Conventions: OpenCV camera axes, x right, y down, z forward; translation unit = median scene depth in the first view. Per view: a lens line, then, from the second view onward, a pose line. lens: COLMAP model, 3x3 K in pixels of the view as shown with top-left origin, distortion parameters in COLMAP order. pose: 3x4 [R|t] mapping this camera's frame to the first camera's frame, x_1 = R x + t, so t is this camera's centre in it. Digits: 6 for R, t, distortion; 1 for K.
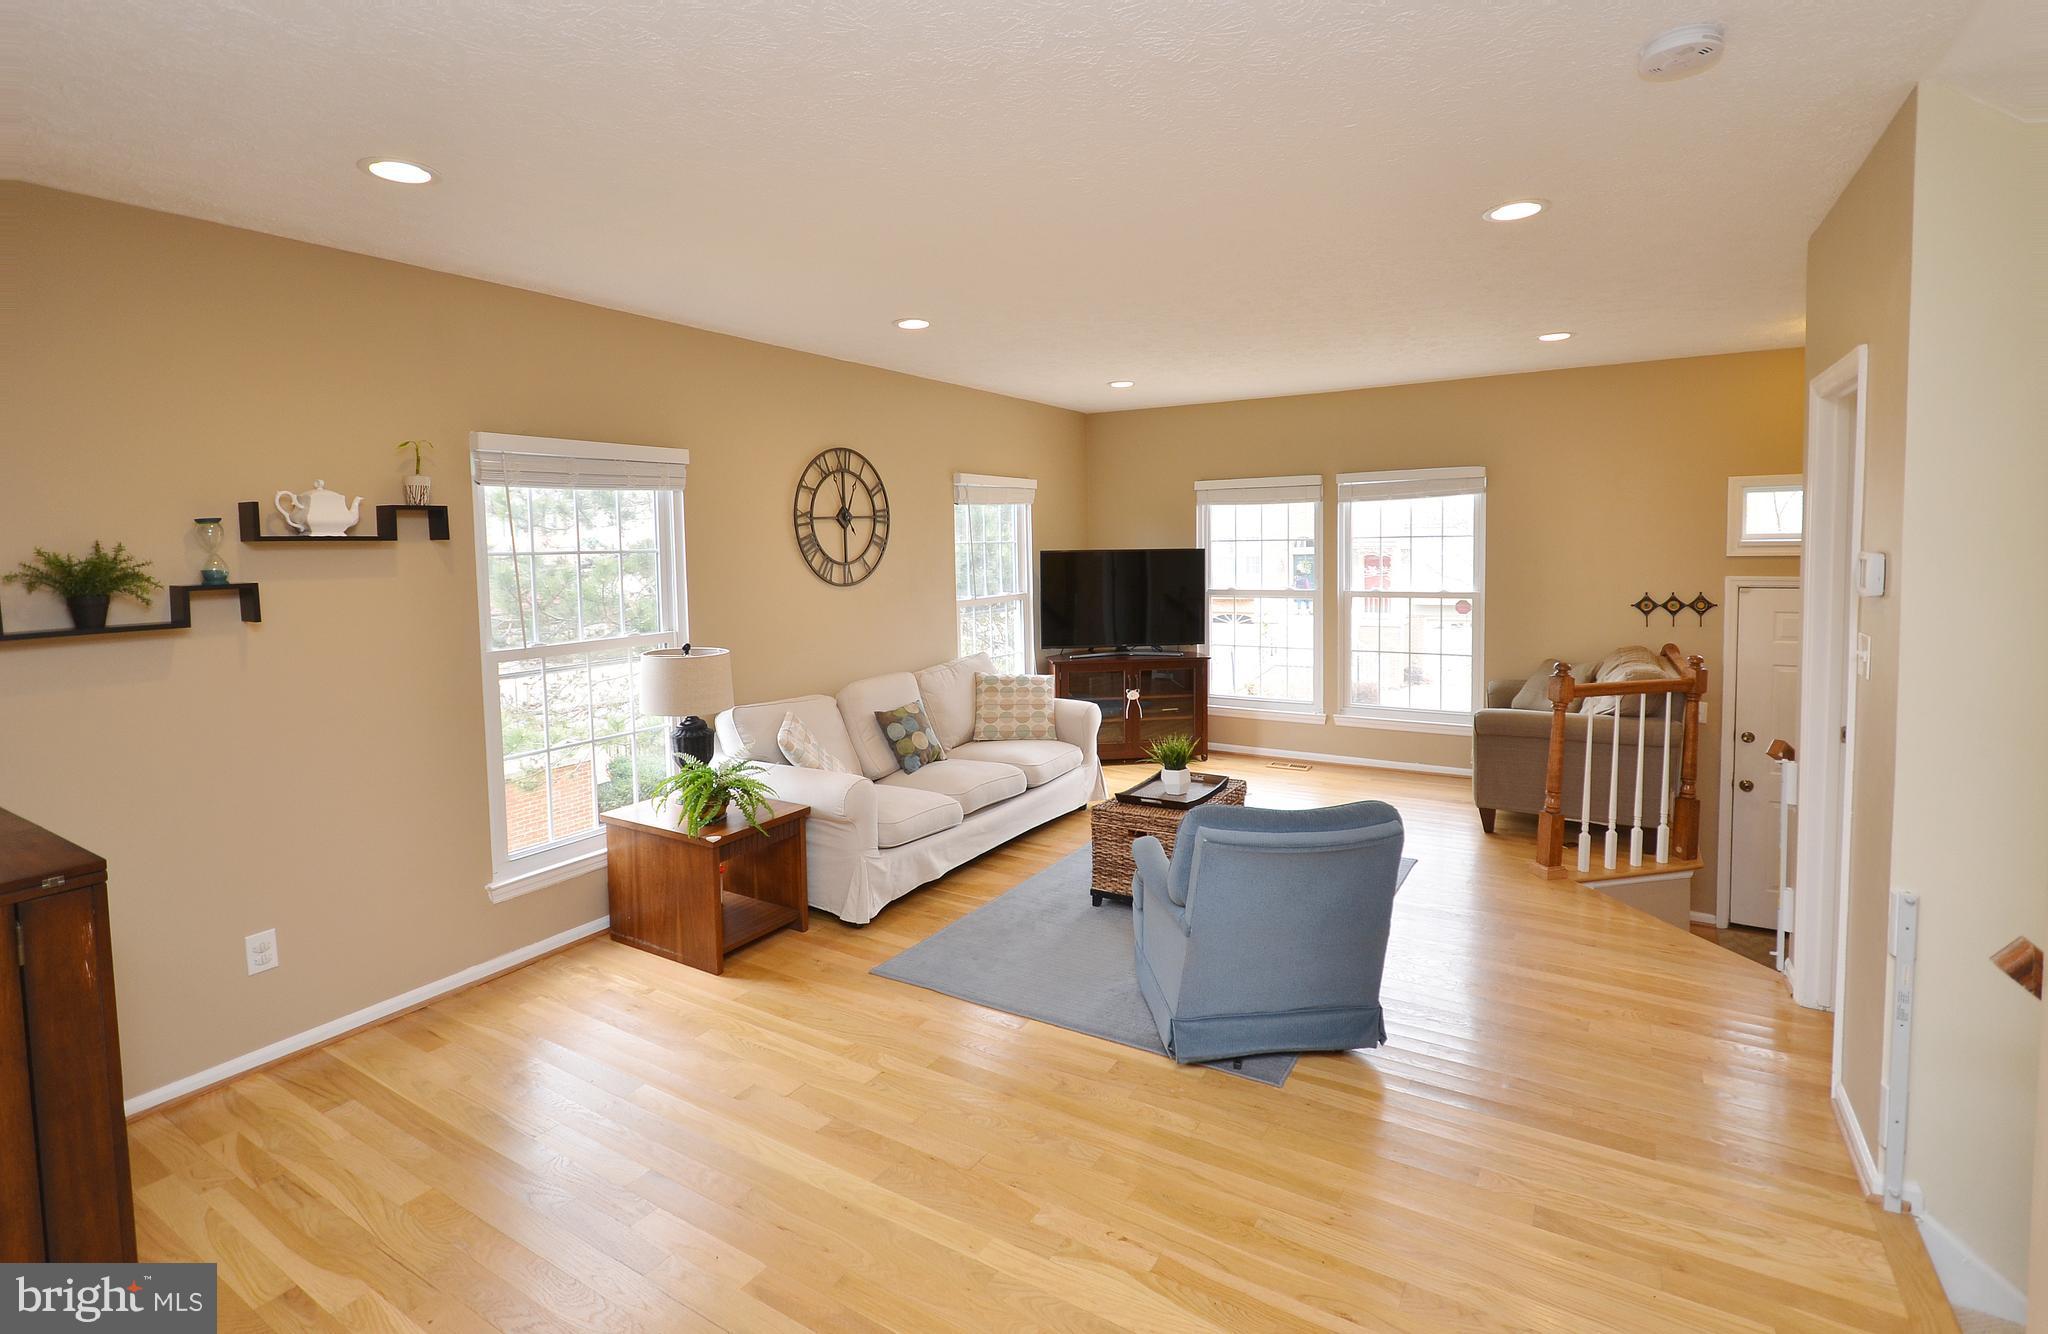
lens RADIAL K [[960.0, 0, 1025.7], [0, 960.0, 612.3], [0, 0, 1]] dist [-0.005582, -0.000313]
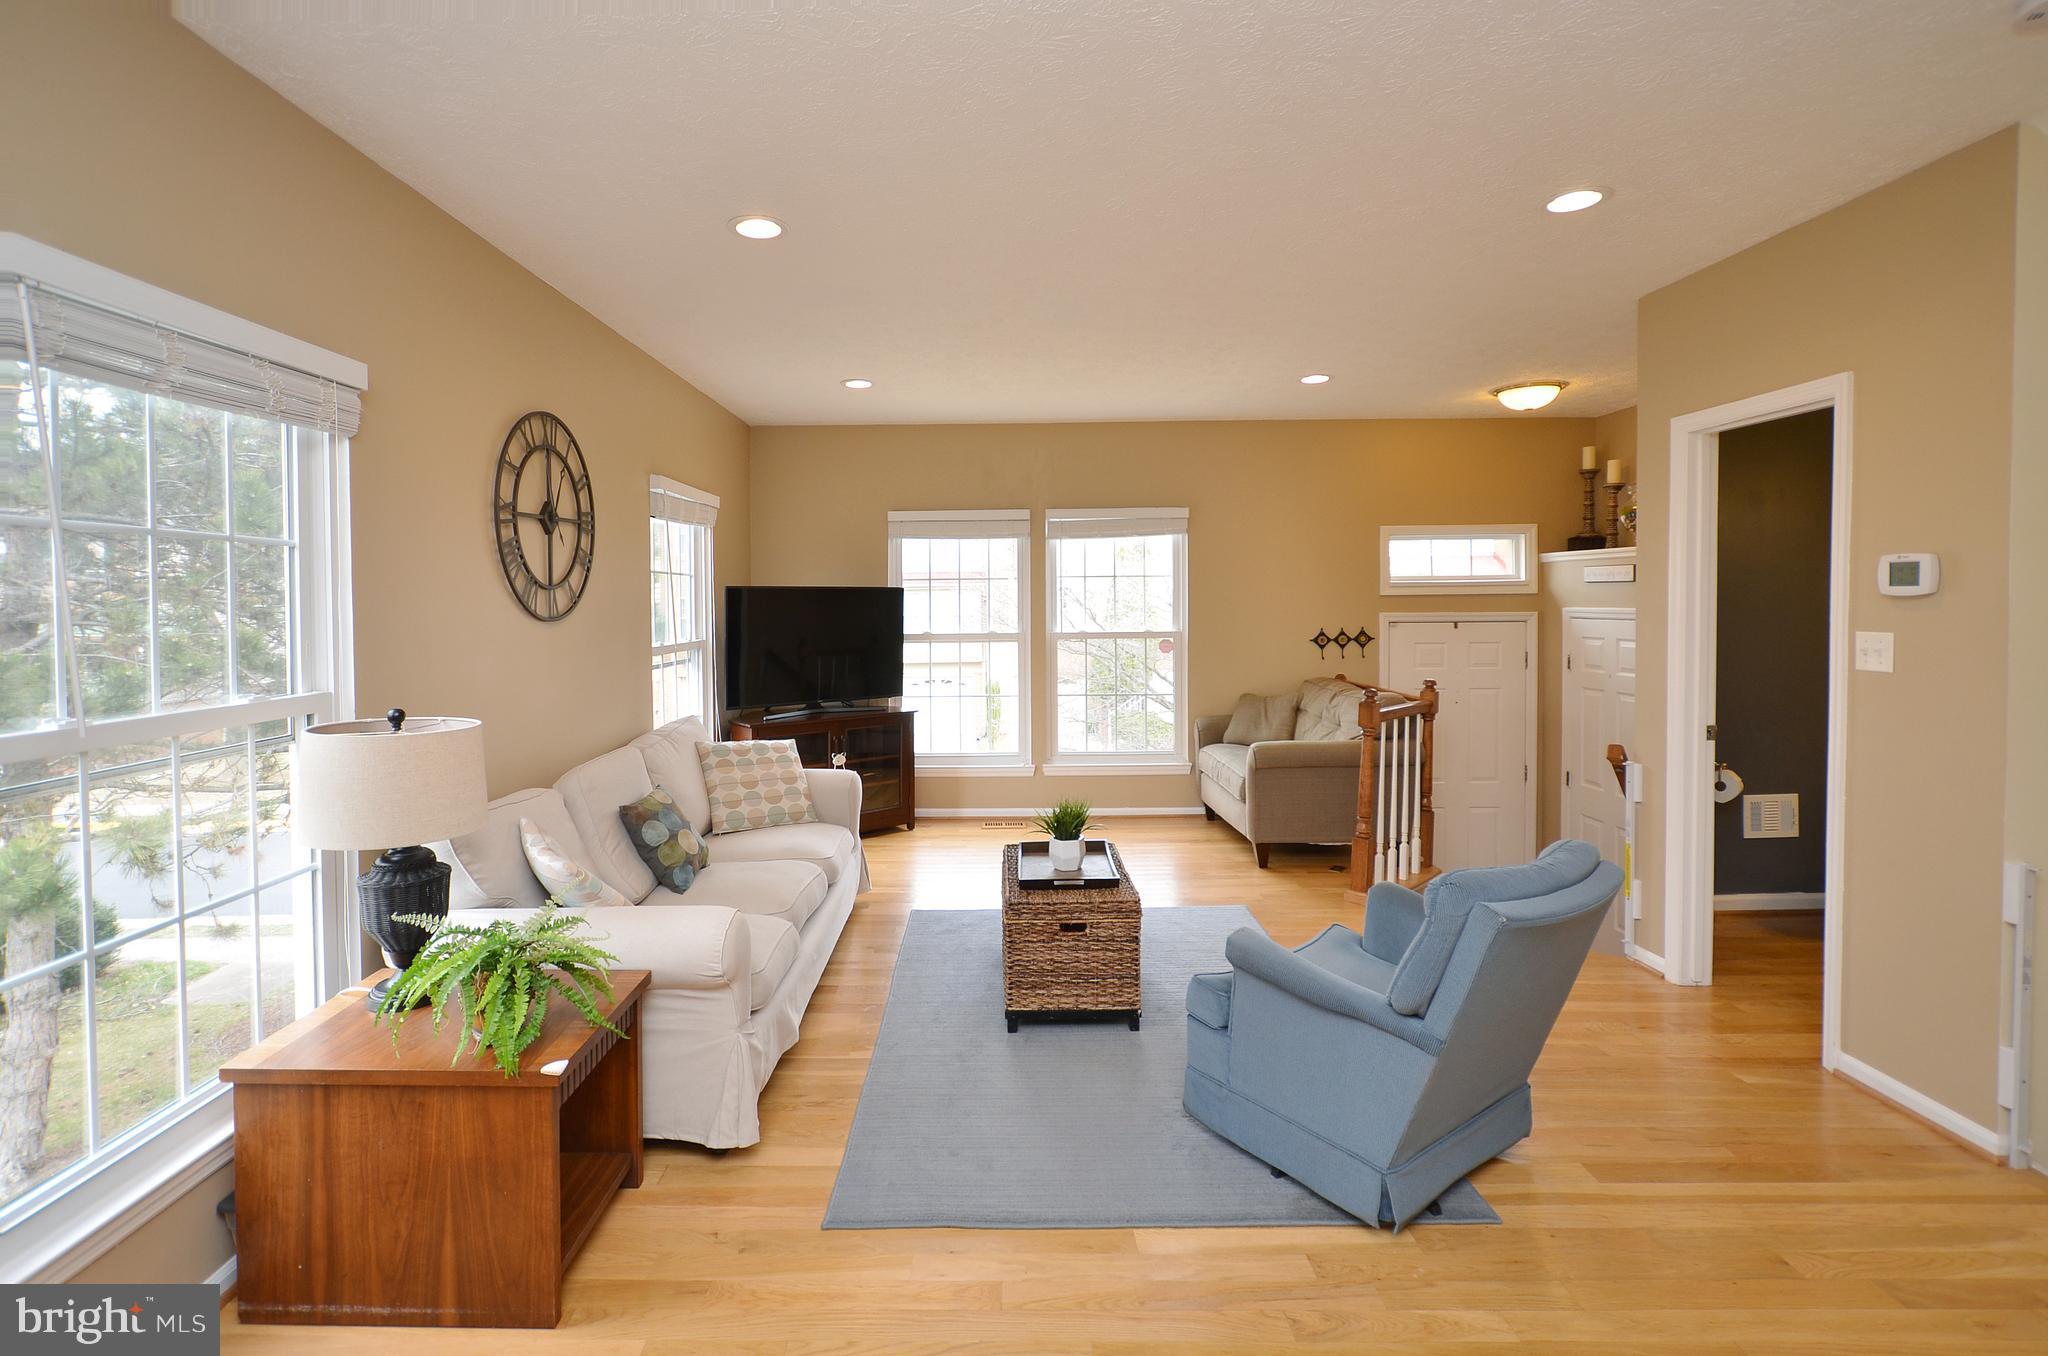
lens RADIAL K [[967.7, 0, 1015.4], [0, 967.7, 620.9], [0, 0, 1]] dist [-0.000542, -0.000322]
pose [[0.859260, -0.003161, 0.511529, -0.244202], [0.032401, 0.998309, -0.048259, 0.014576], [-0.510511, 0.058041, 0.857910, 0.252352]]
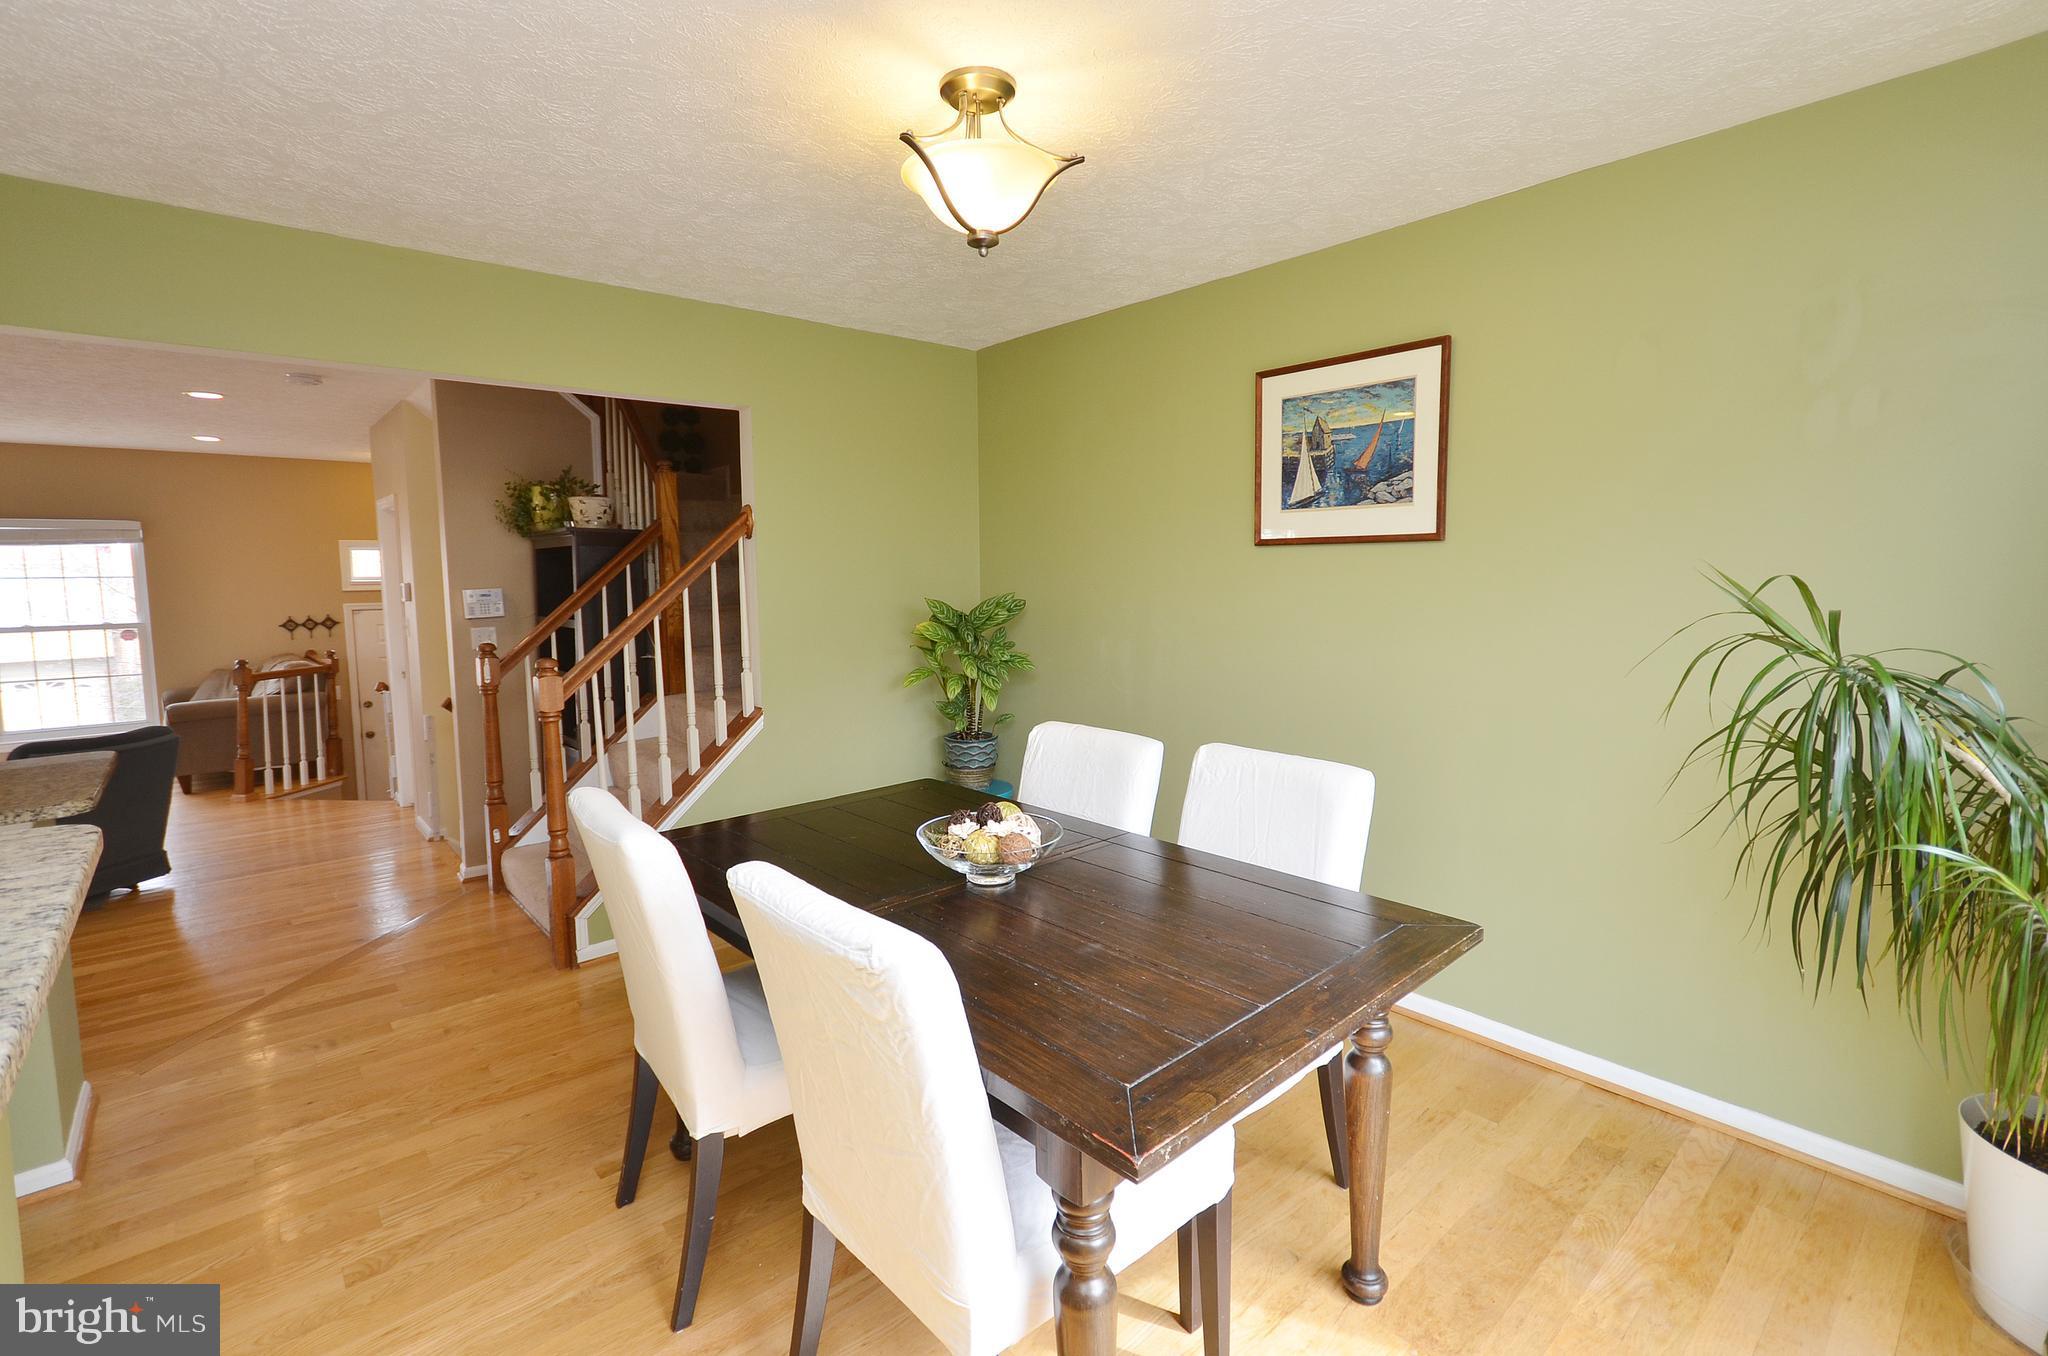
lens RADIAL K [[917.1, 0, 1018.0], [0, 917.1, 641.3], [0, 0, 1]] dist [0.001154, 0.000181]
pose [[0.300436, -0.060381, 0.951889, -0.384237], [0.075126, 0.996392, 0.039493, 0.049955], [-0.950839, 0.059647, 0.303889, -0.521058]]
